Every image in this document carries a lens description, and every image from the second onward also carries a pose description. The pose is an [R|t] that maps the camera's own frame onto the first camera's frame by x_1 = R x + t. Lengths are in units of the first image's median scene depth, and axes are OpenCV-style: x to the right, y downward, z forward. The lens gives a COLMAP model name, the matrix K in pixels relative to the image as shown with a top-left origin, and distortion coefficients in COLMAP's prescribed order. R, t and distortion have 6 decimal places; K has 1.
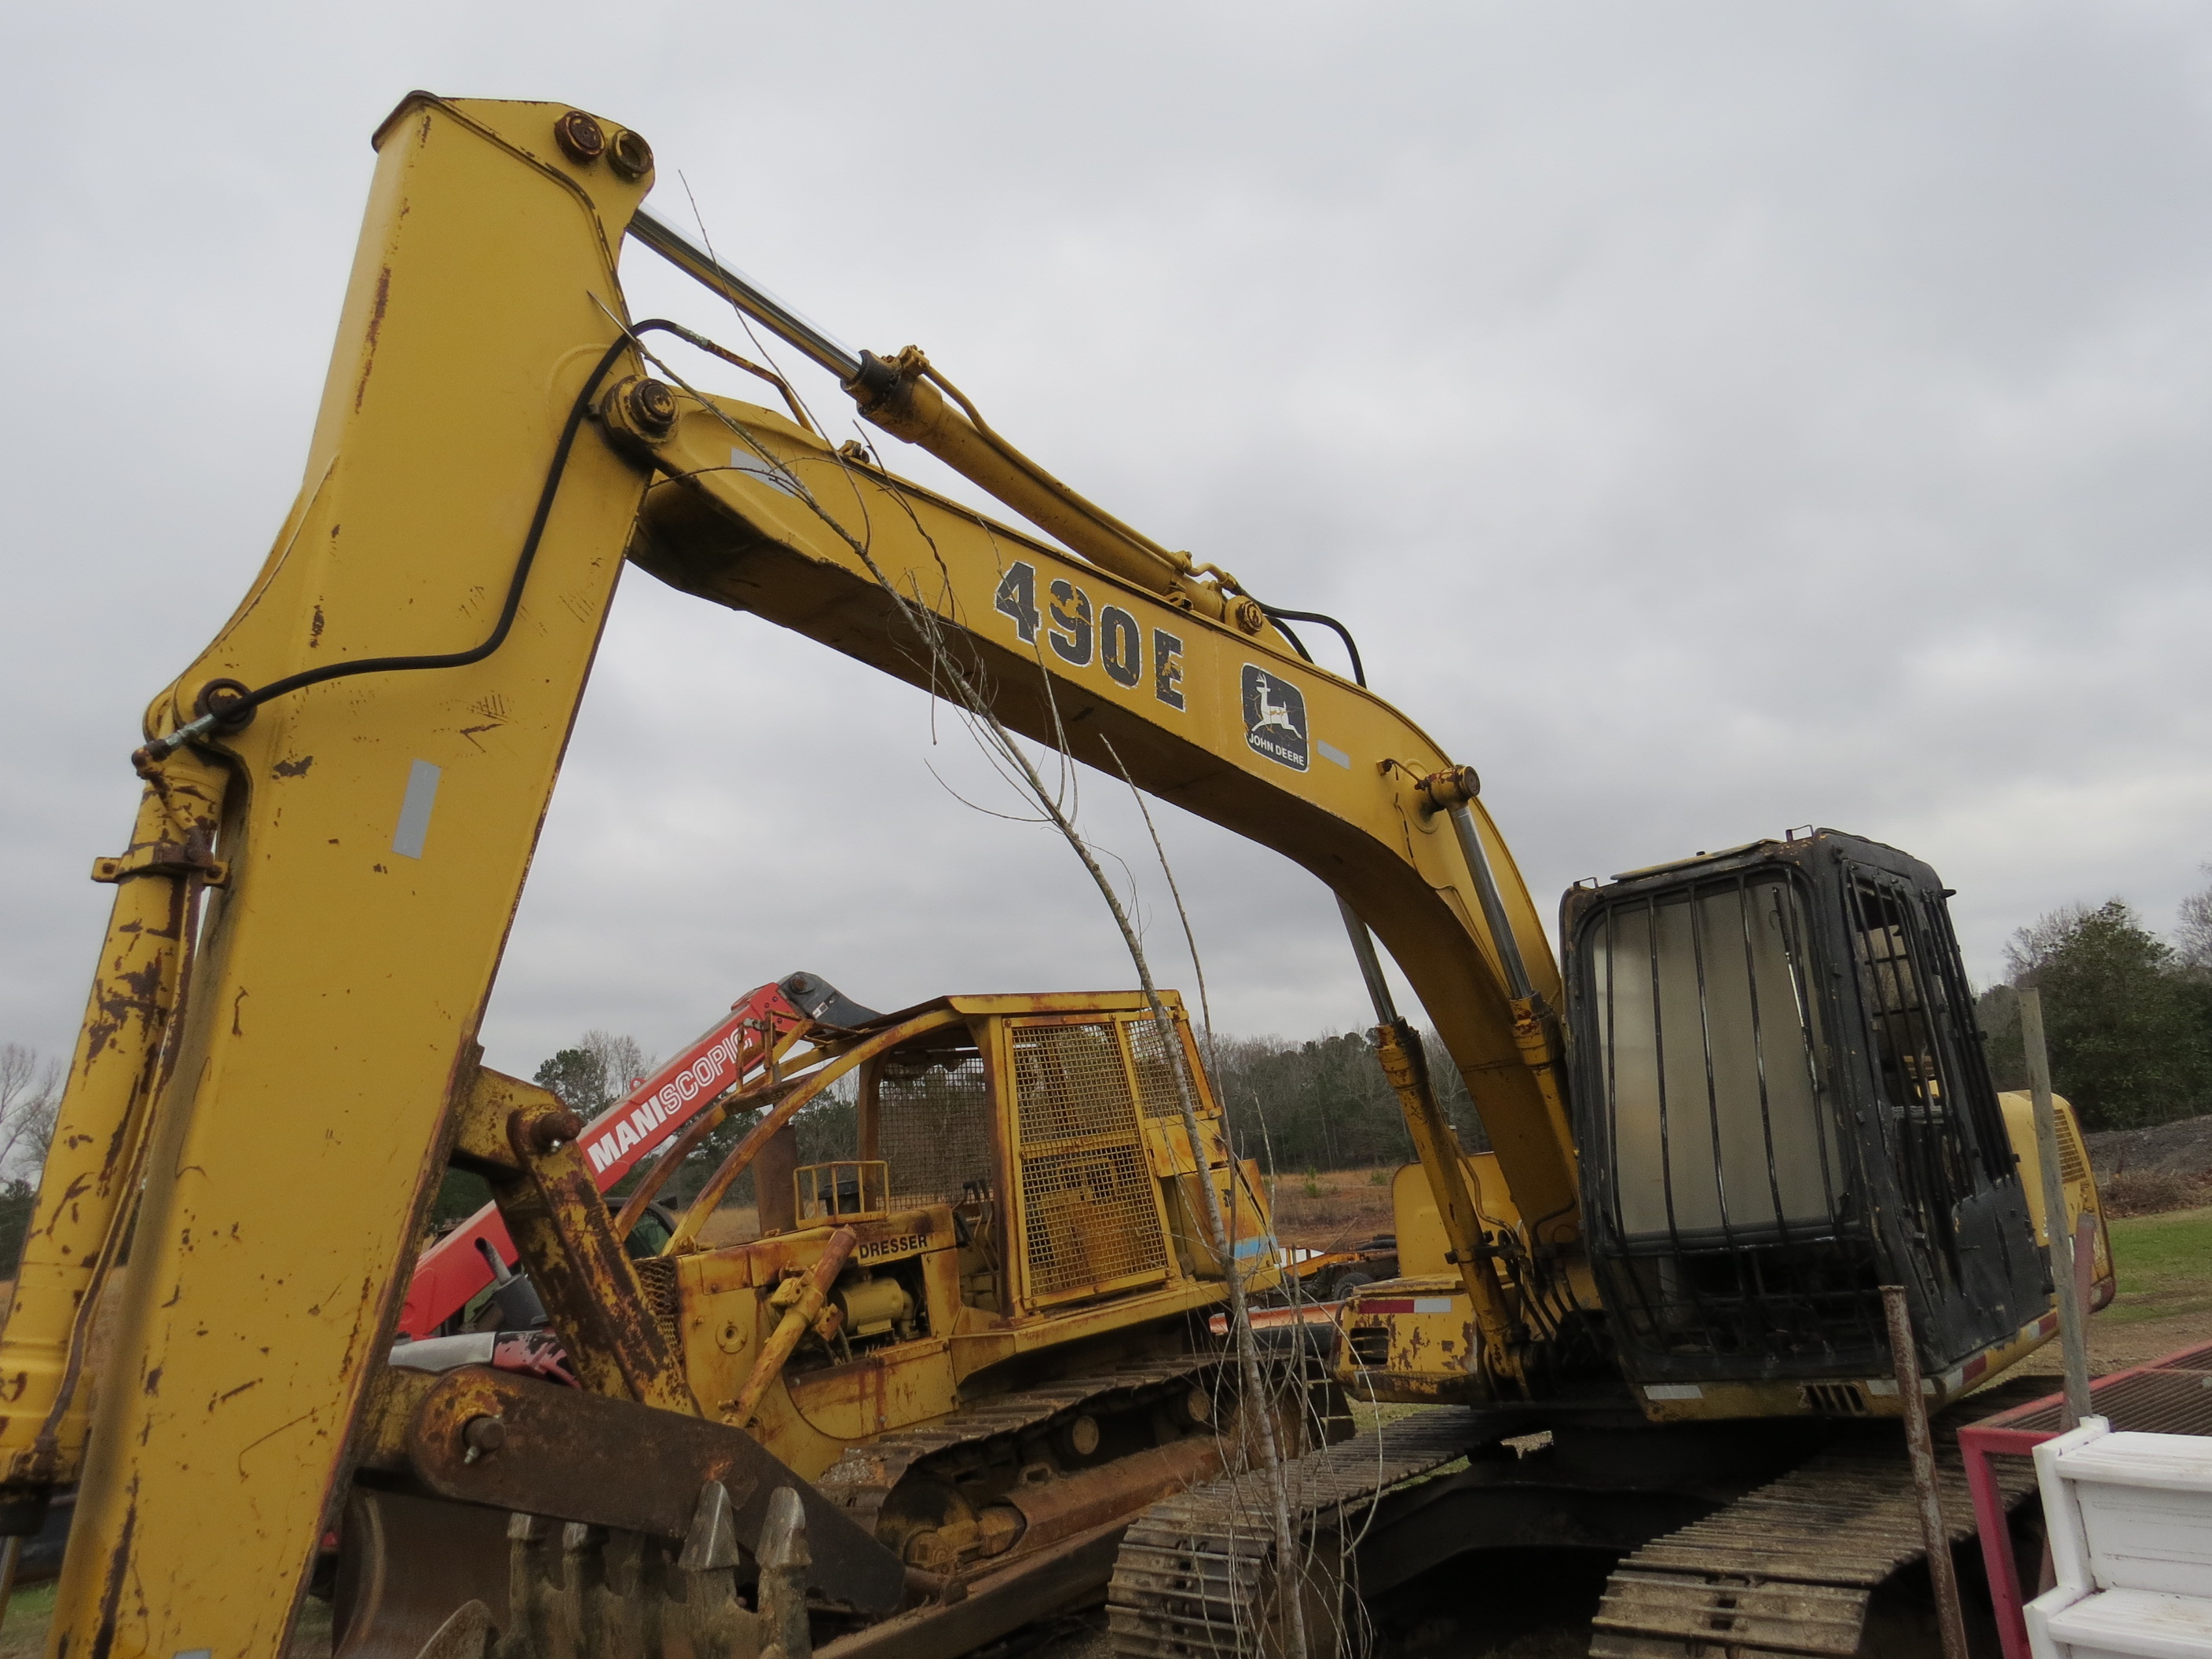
lens RADIAL K [[1574.7, 0, 1102.2], [0, 1574.7, 833.7], [0, 0, 1]] dist [-0.024485, 0.009393]
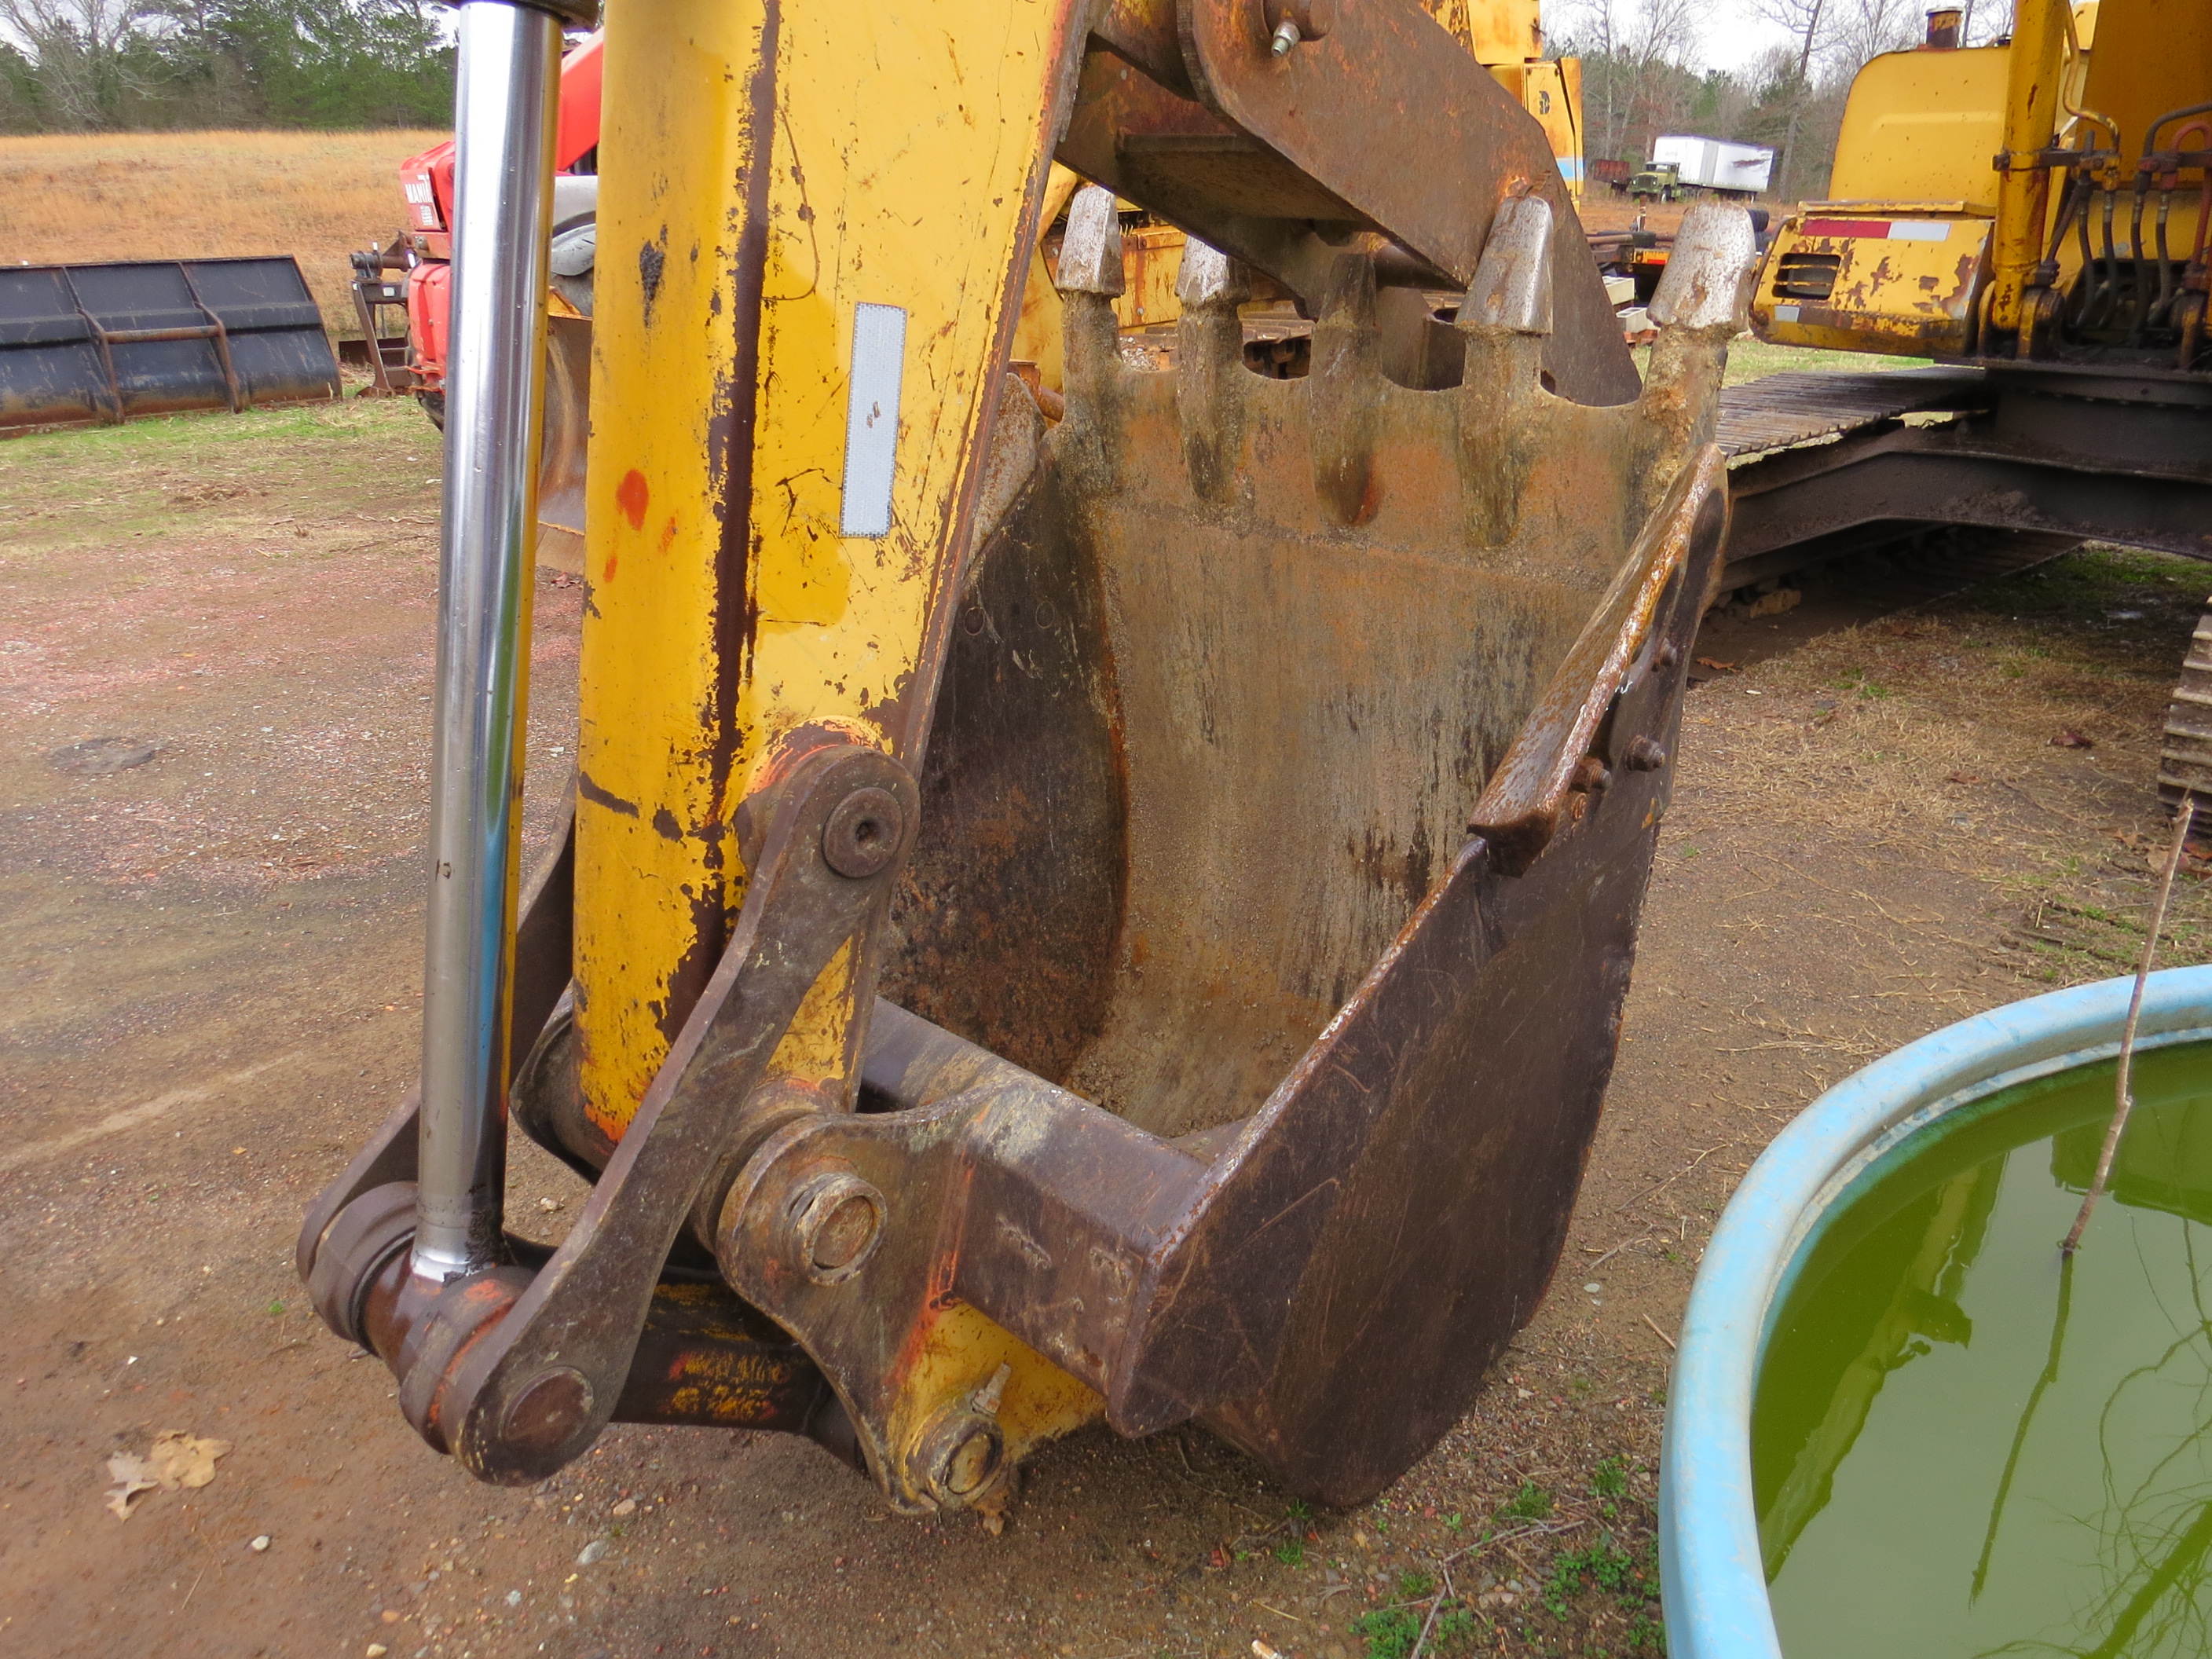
lens RADIAL K [[1574.7, 0, 1102.2], [0, 1574.7, 833.7], [0, 0, 1]] dist [-0.024485, 0.009393]
pose [[0.993883, 0.107875, 0.023658, -0.199245], [-0.101303, 0.805185, 0.584307, 0.137735], [0.043983, -0.583129, 0.811188, 0.181048]]
